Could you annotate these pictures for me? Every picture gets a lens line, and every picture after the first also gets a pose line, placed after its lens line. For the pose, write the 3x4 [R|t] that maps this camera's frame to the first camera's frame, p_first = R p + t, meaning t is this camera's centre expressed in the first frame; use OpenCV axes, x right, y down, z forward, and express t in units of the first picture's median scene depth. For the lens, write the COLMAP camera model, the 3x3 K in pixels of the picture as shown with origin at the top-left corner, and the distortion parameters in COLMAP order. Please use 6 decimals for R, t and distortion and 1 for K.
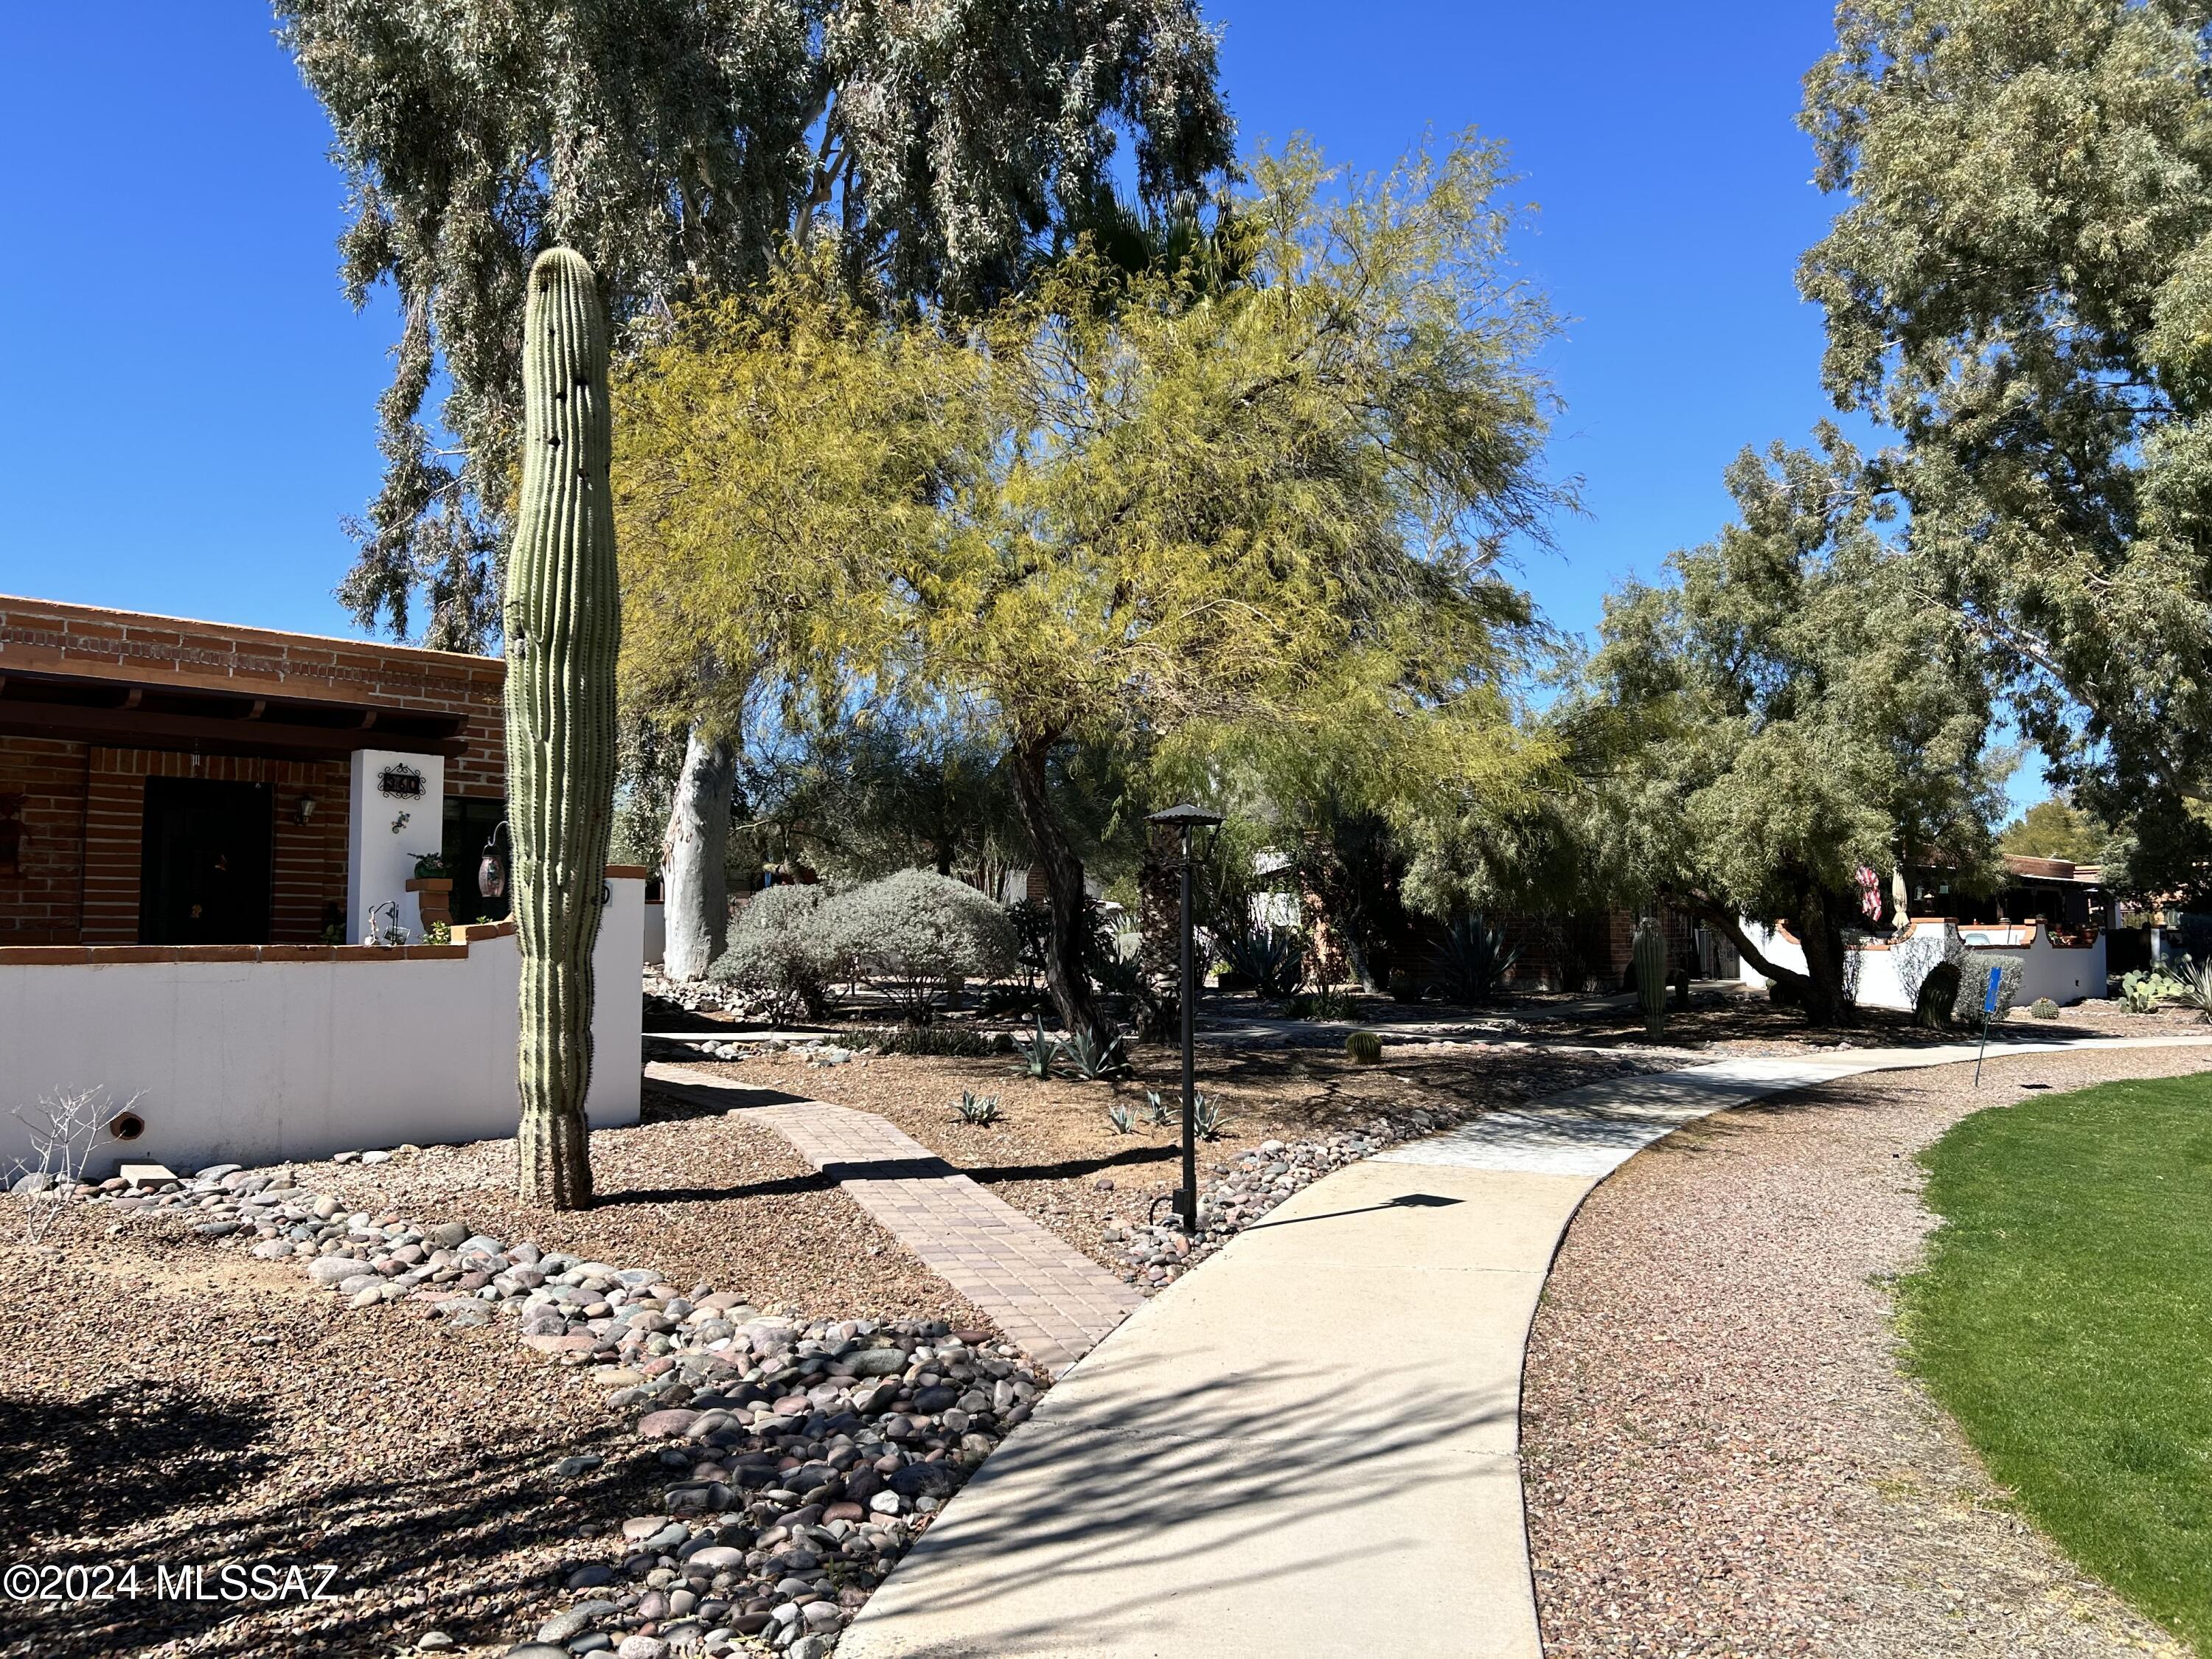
lens RADIAL K [[1671.0, 0, 1104.1], [0, 1671.0, 828.5], [0, 0, 1]] dist [0.048942, -0.002702]
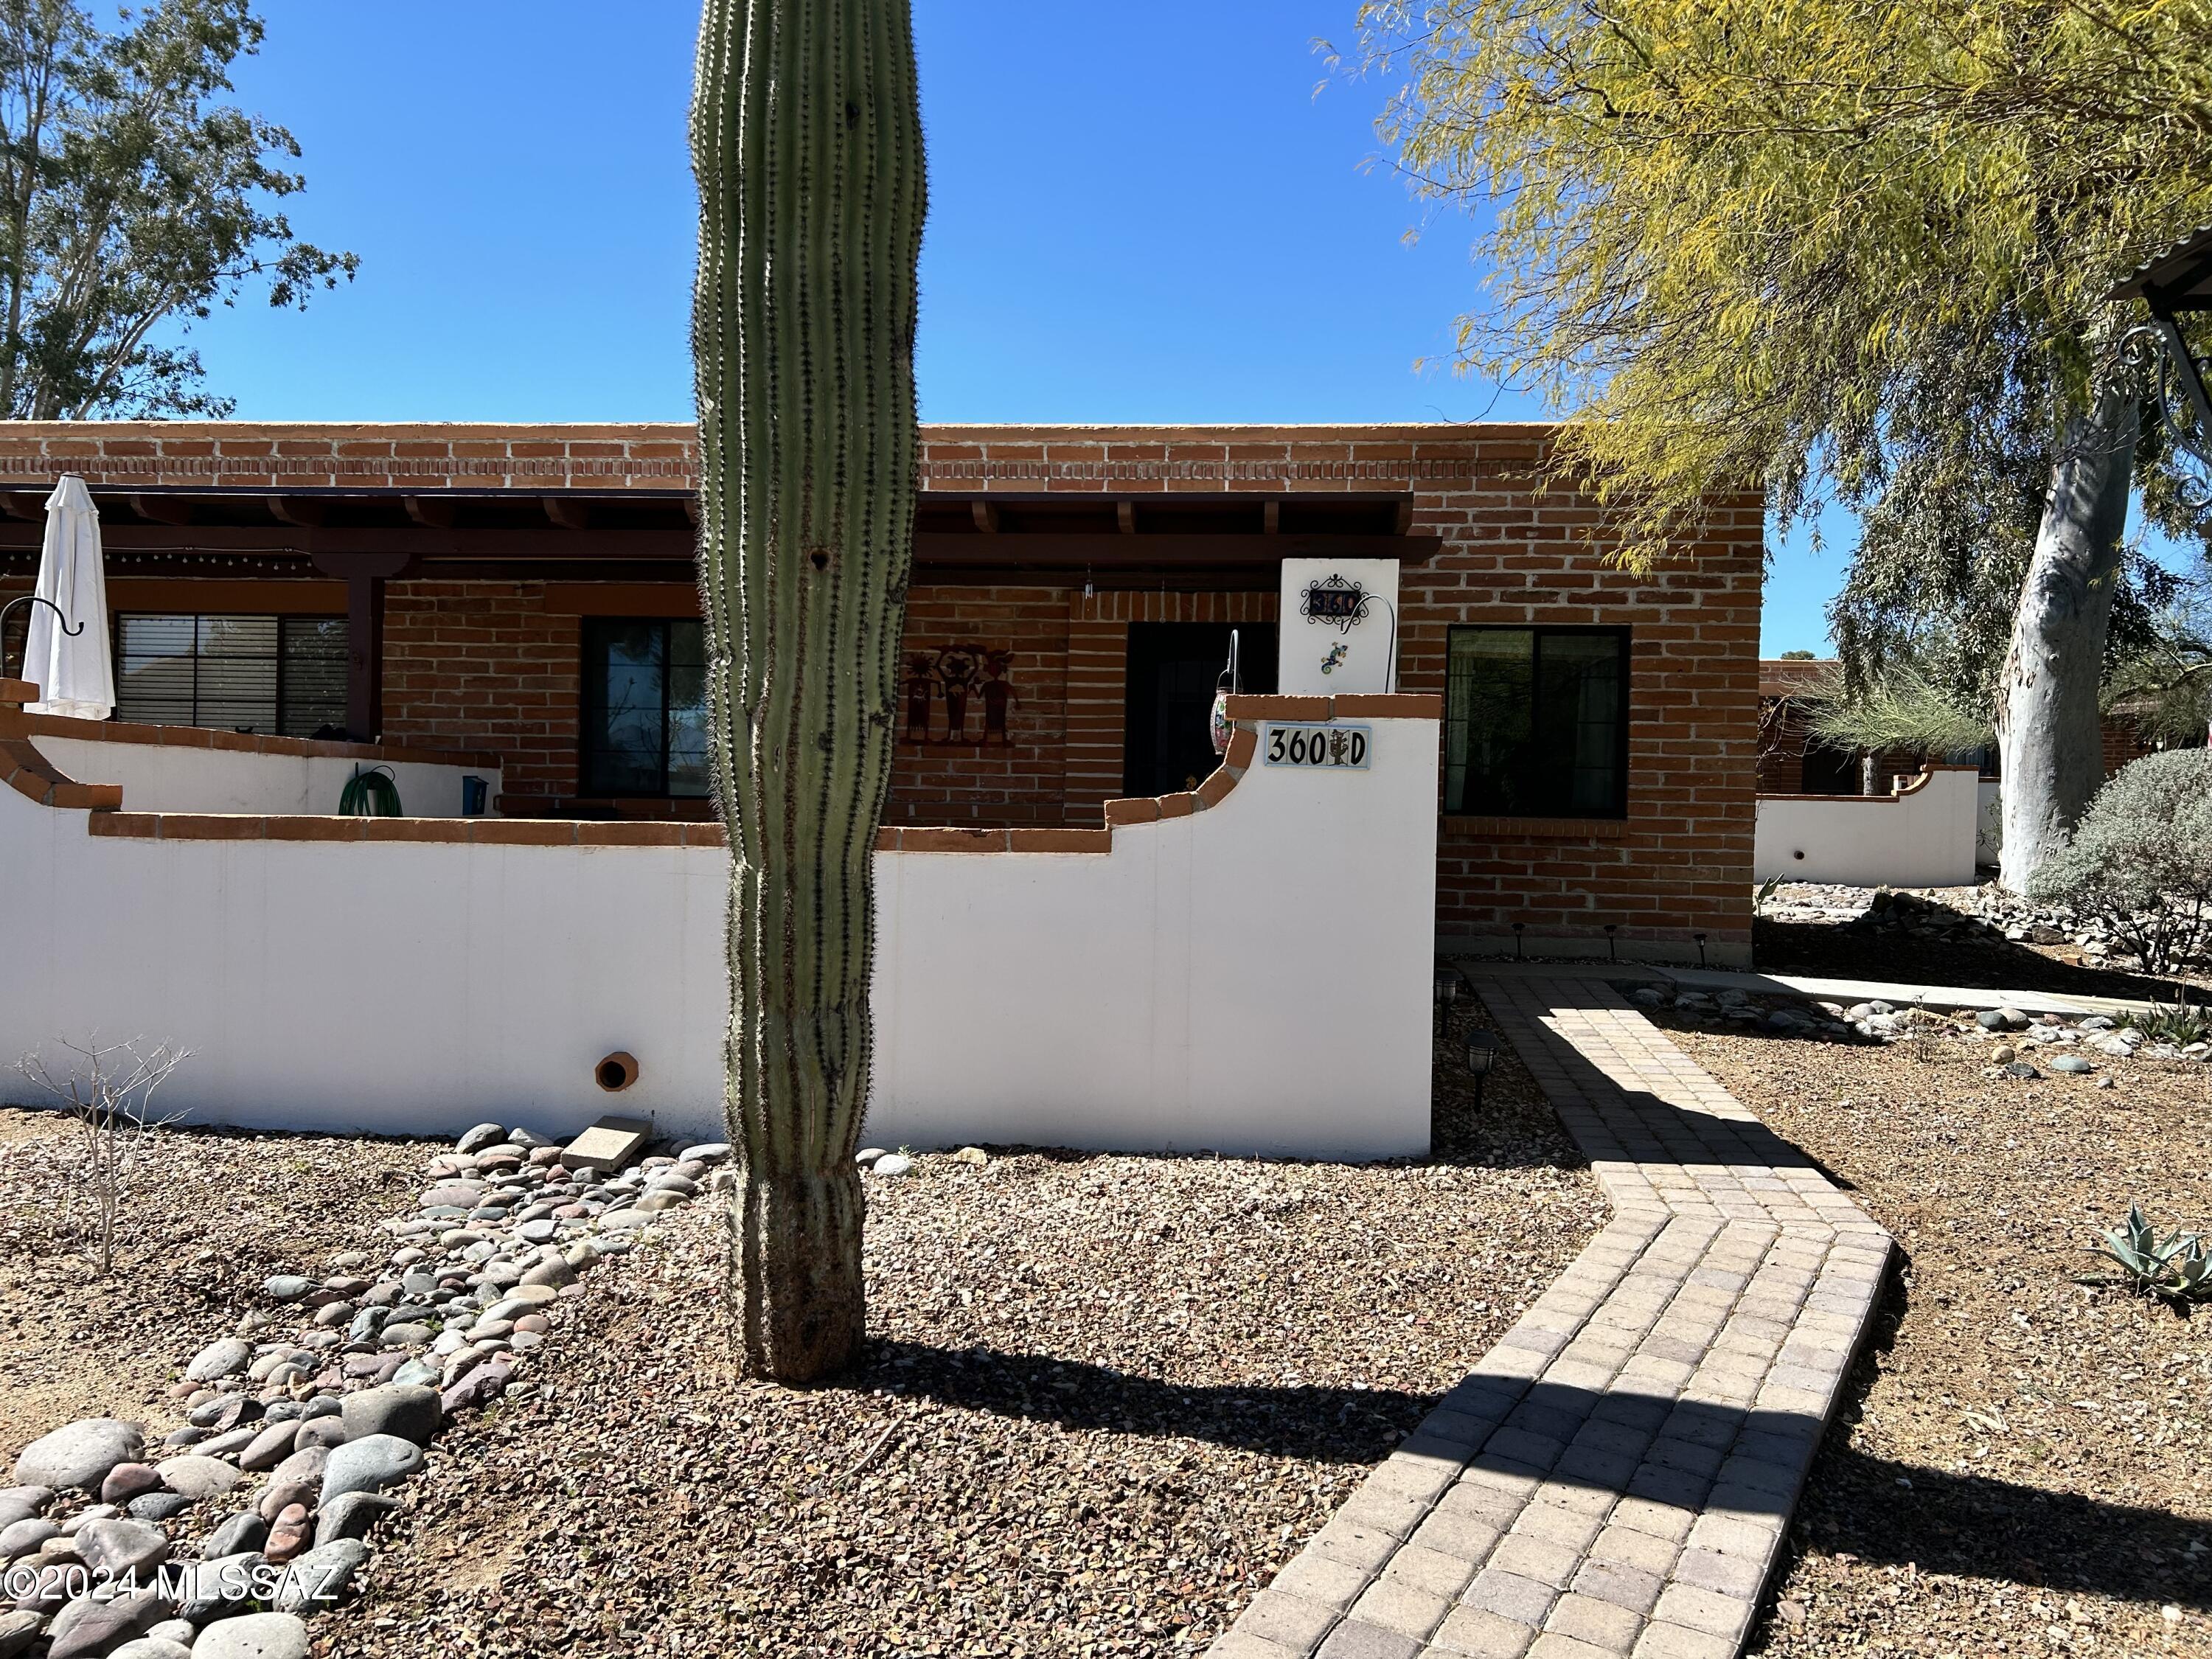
lens RADIAL K [[1671.0, 0, 1104.3], [0, 1671.0, 839.5], [0, 0, 1]] dist [0.048942, -0.002702]
pose [[0.629002, 0.022487, -0.777078, 0.069521], [0.034693, 0.997774, 0.056955, 0.028569], [0.776629, -0.062784, 0.626822, 0.471383]]
